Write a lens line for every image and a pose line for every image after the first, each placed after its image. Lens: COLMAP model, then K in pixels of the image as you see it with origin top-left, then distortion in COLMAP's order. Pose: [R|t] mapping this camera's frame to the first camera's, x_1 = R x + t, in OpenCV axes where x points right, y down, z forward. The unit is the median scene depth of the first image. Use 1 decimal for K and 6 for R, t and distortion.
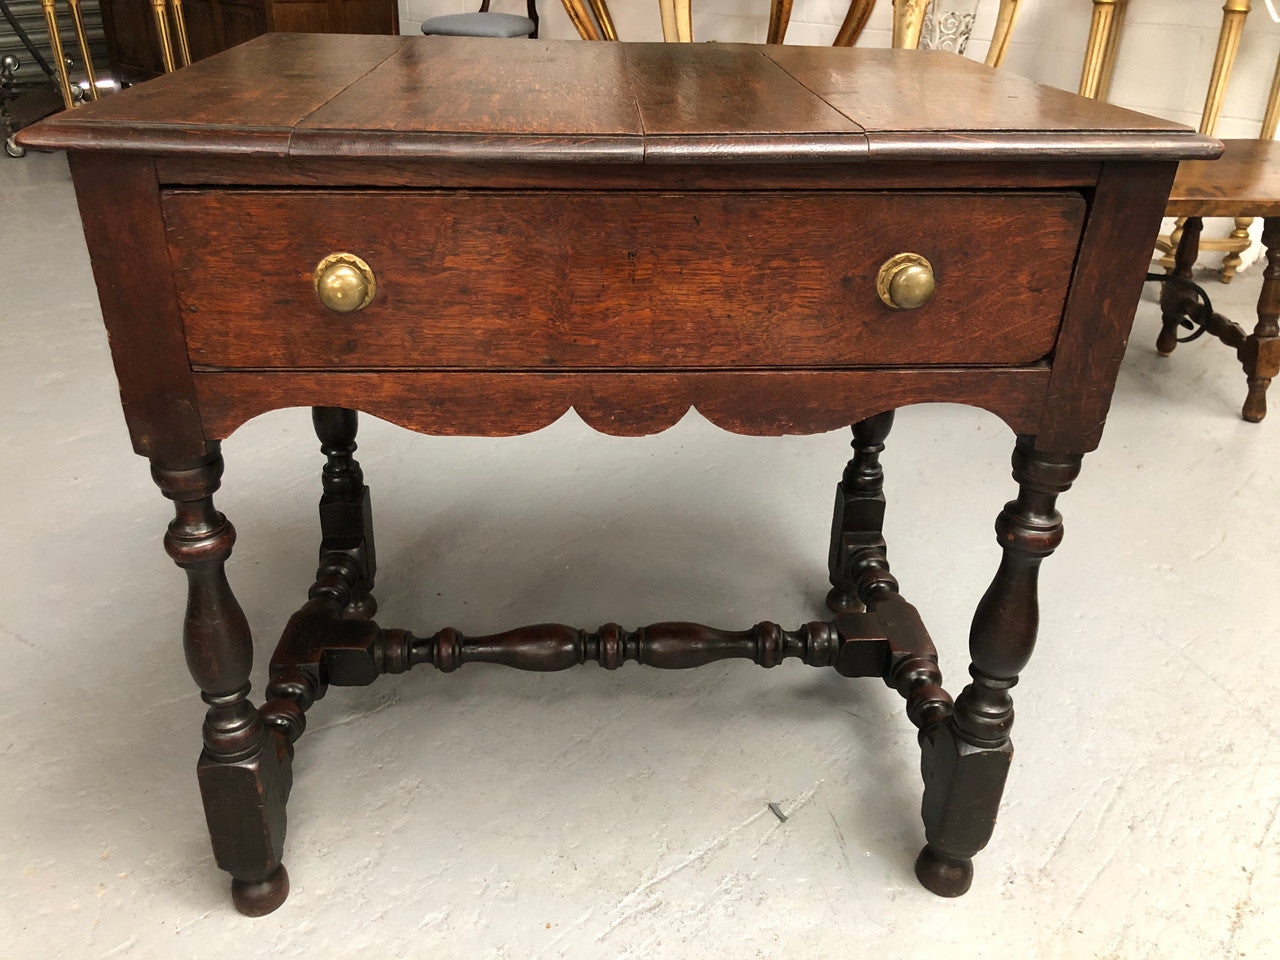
lens RADIAL K [[1028.2, 0, 640.0], [0, 1028.2, 480.0], [0, 0, 1]] dist [0.122937, -0.379737]
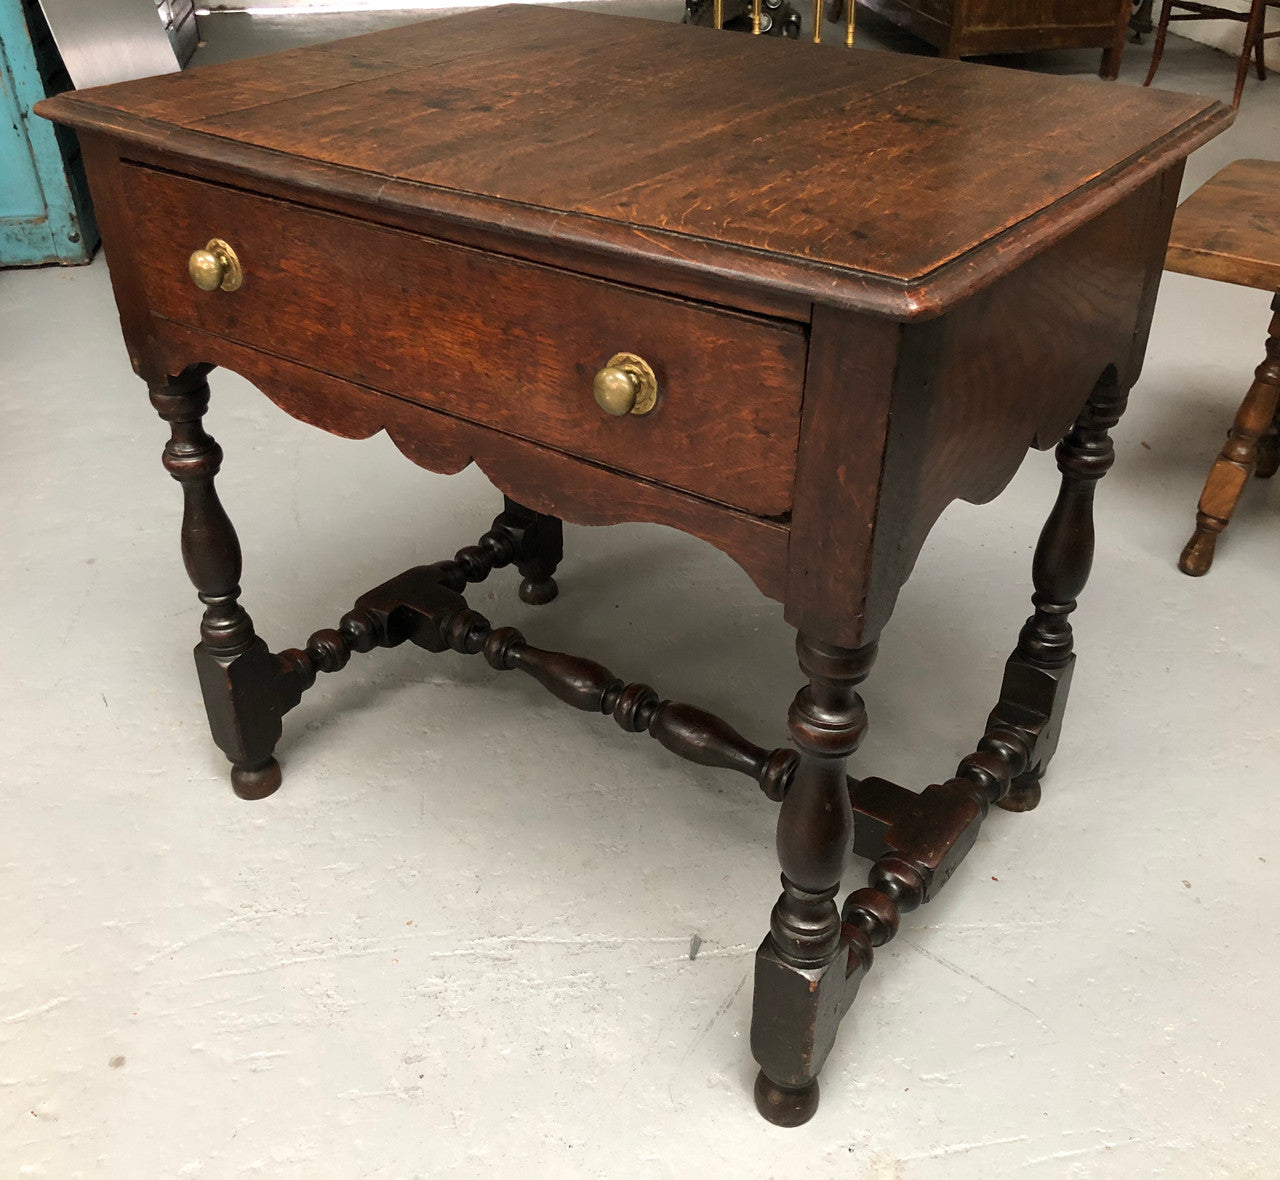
lens RADIAL K [[1307.1, 0, 640.0], [0, 1307.1, 590.0], [0, 0, 1]] dist [0.149241, -0.501252]
pose [[0.774806, 0.322930, -0.543500, 0.926131], [-0.276902, 0.946195, 0.167450, -0.213623], [0.568332, 0.020755, 0.822538, 0.079978]]
